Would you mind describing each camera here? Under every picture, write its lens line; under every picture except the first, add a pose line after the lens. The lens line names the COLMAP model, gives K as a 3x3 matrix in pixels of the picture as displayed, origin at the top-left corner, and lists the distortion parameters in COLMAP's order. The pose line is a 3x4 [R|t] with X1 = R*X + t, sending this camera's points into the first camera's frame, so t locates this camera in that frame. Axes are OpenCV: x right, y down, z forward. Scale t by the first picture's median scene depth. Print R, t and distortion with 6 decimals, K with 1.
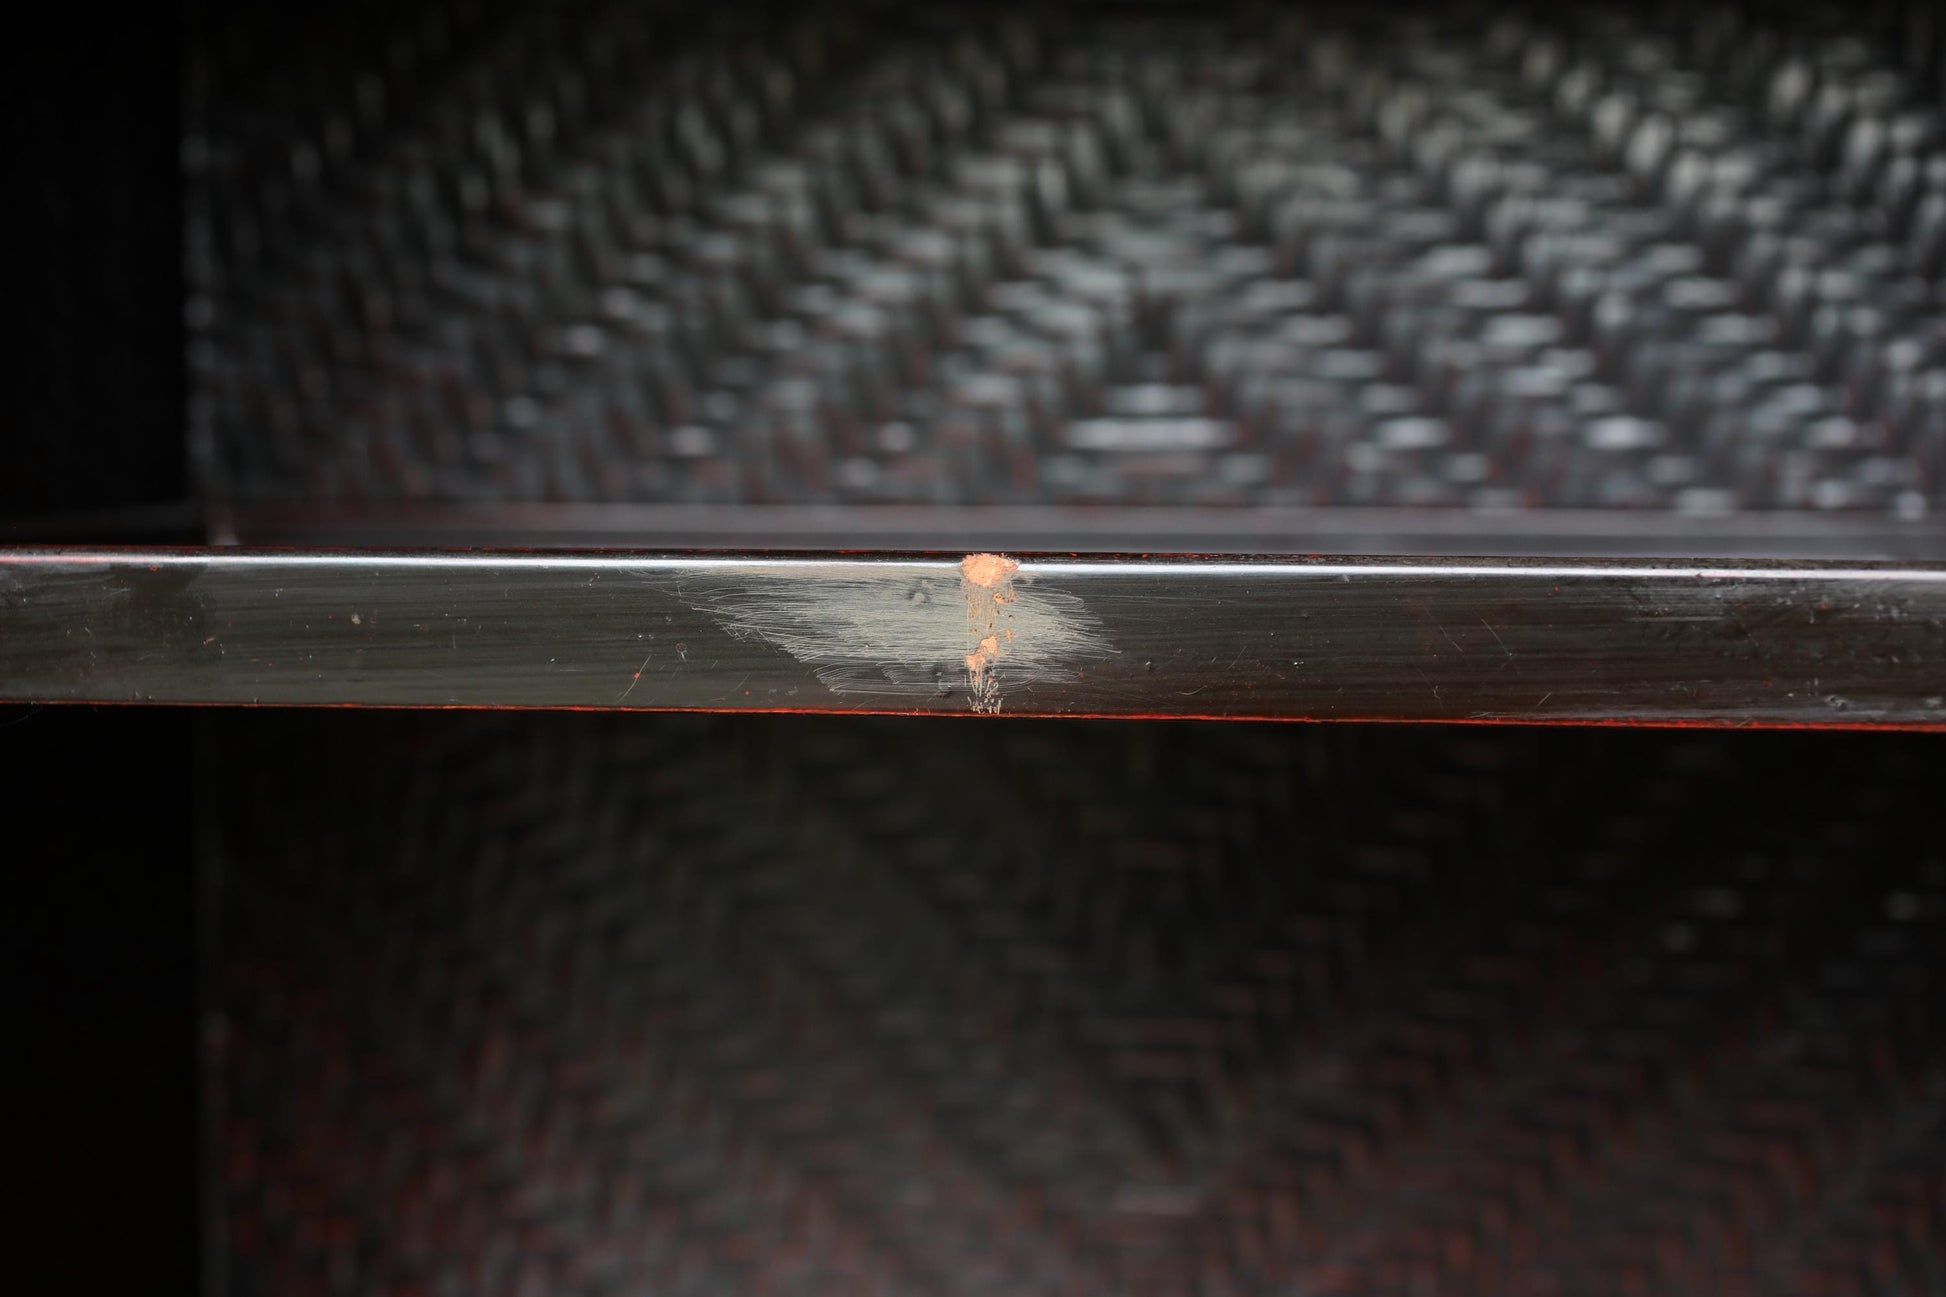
lens RADIAL K [[2968.6, 0, 969.5], [0, 2968.6, 653.9], [0, 0, 1]] dist [-0.033258, 0.136251]
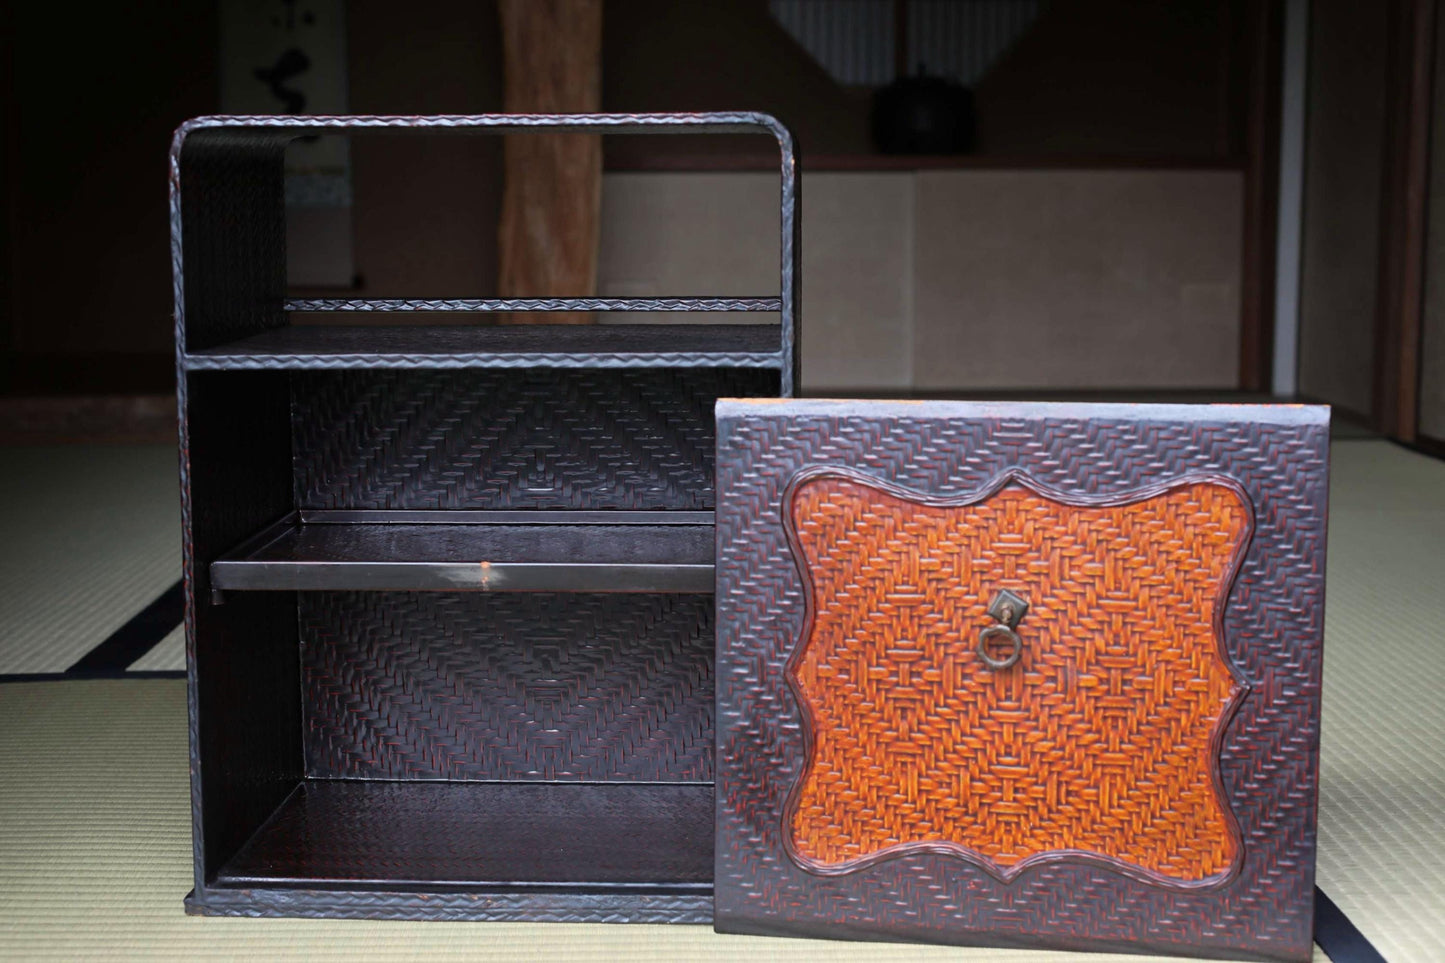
lens RADIAL K [[2204.3, 0, 719.9], [0, 2204.3, 485.5], [0, 0, 1]] dist [-0.033258, 0.136251]
pose [[0.998059, -0.016682, 0.059993, 0.122660], [0.011758, 0.996603, 0.081511, -0.313369], [-0.061149, -0.080647, 0.994865, -1.921799]]
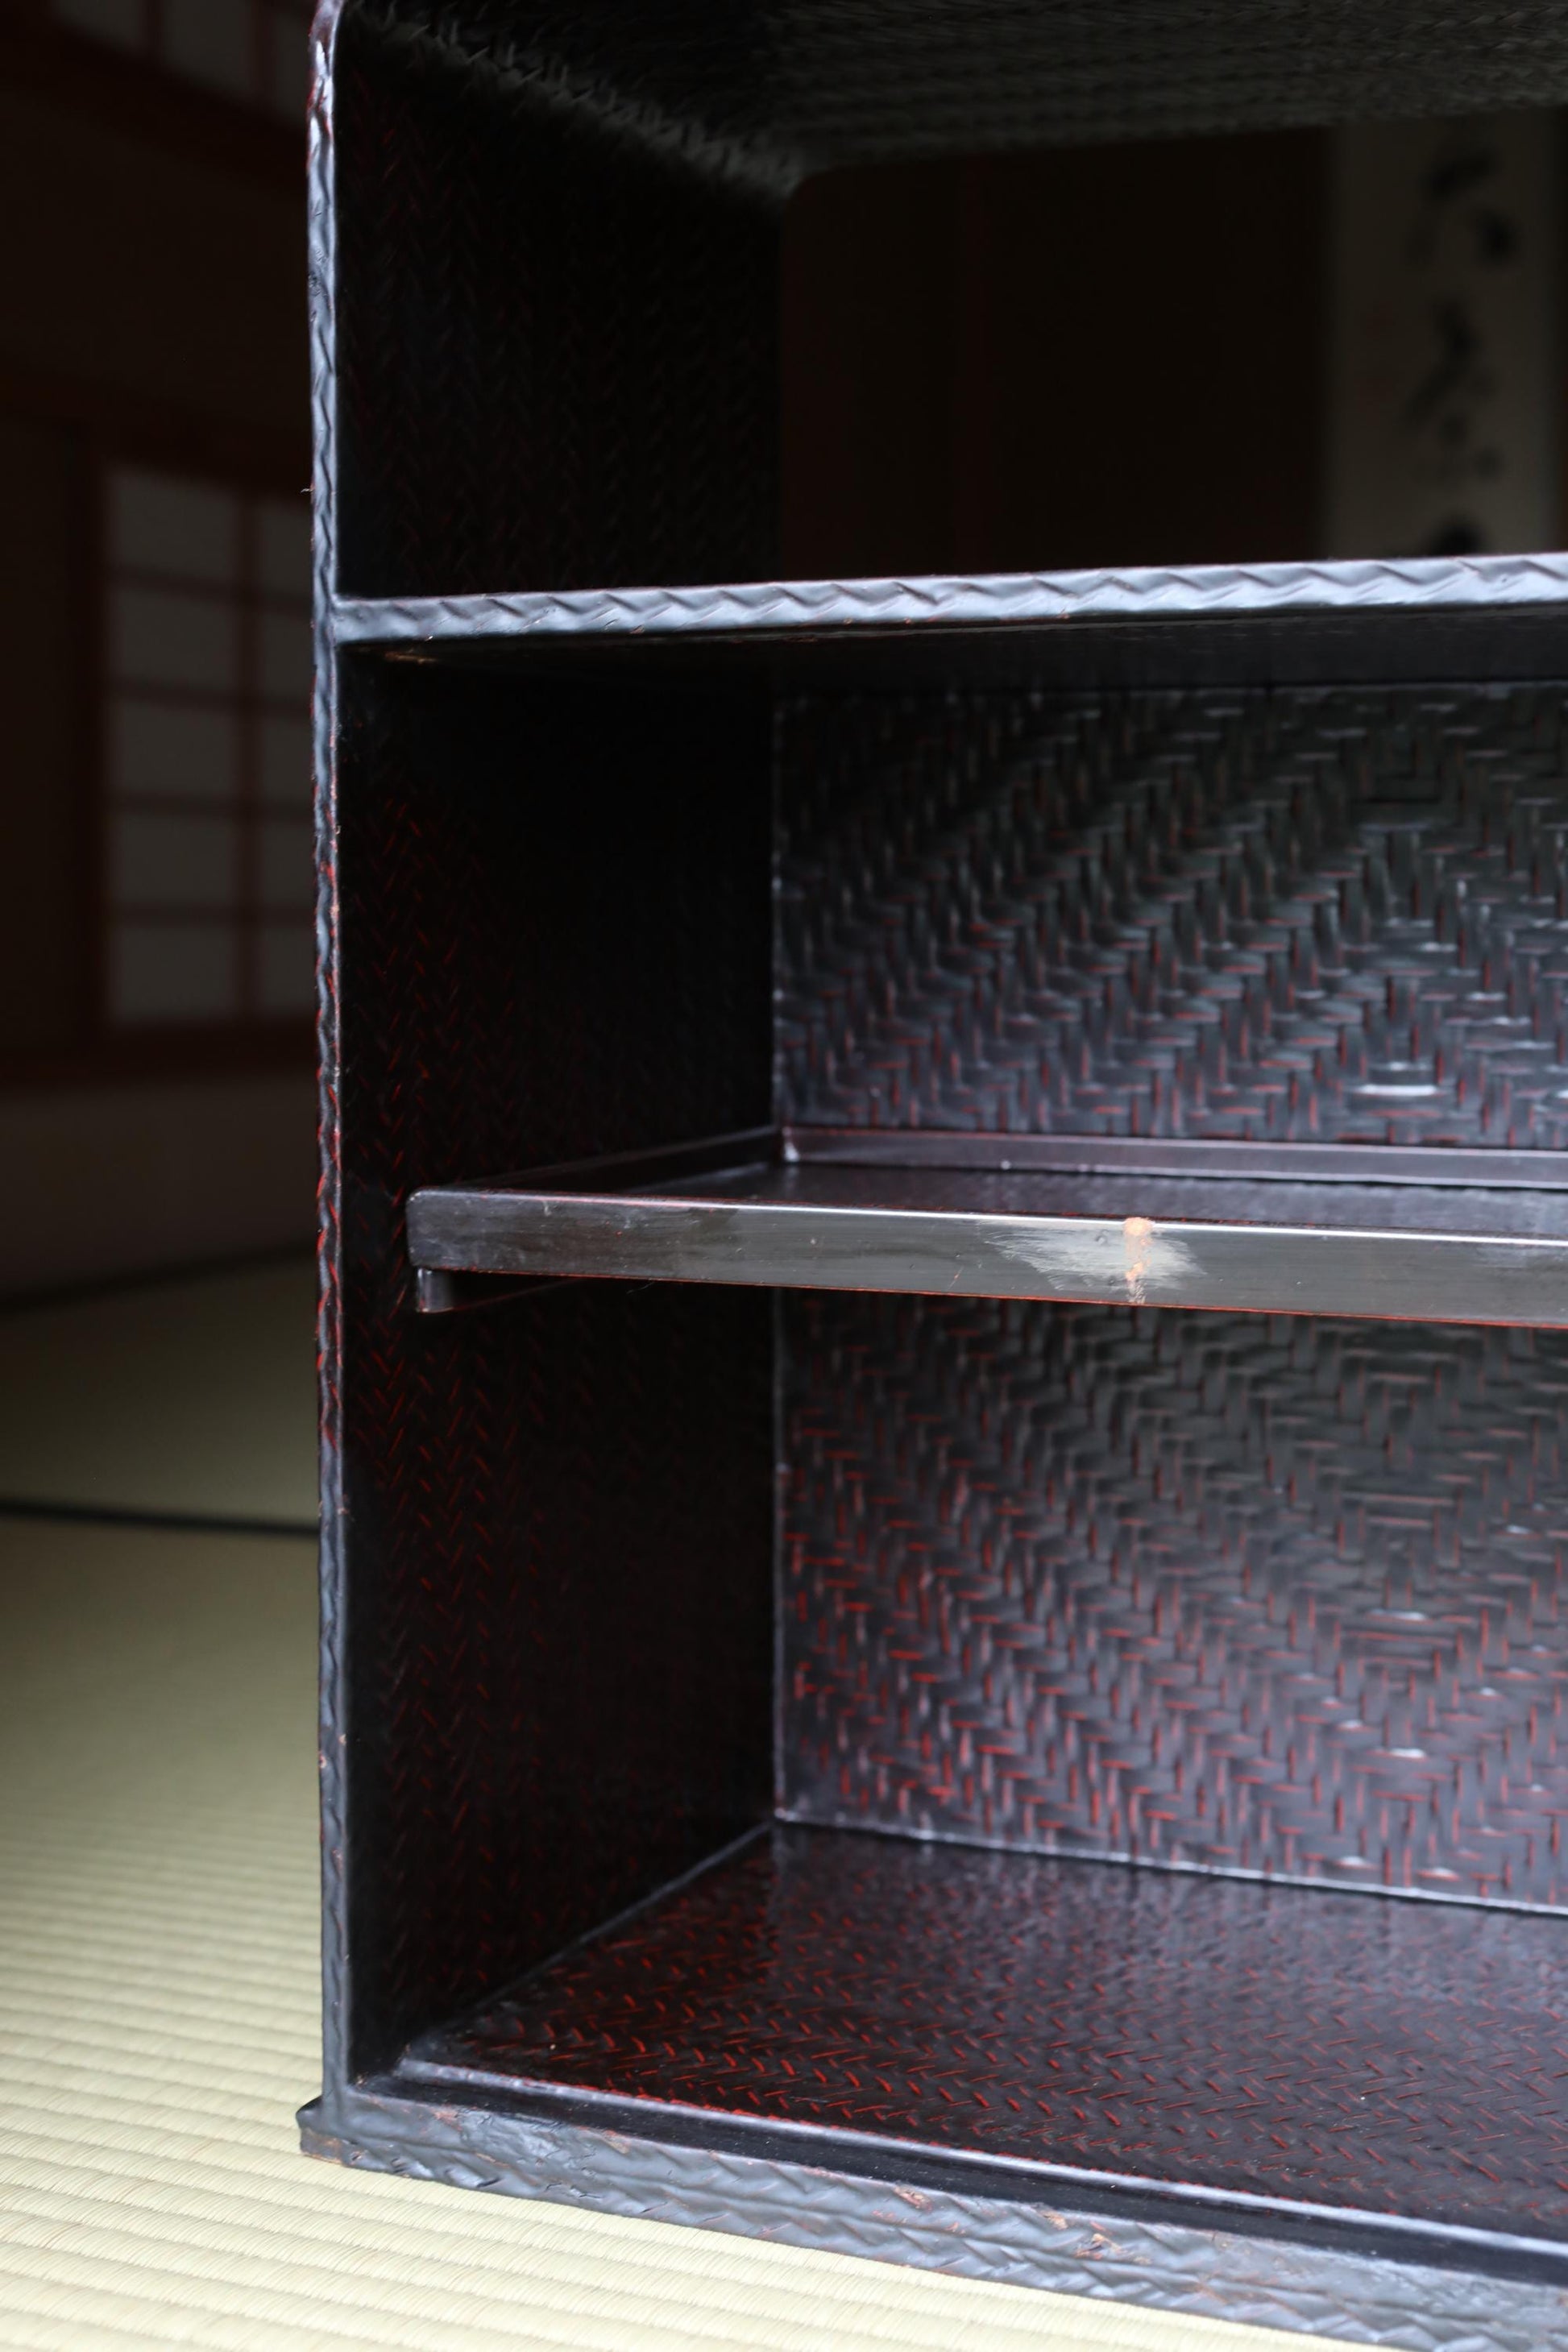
lens RADIAL K [[3439.9, 0, 787.7], [0, 3439.9, 1176.0], [0, 0, 1]] dist [-0.063242, 0.231884]
pose [[0.957256, 0.023534, -0.288283, 0.258033], [-0.017189, 0.999552, 0.024520, -0.067619], [0.288731, -0.018517, 0.957231, -0.694791]]
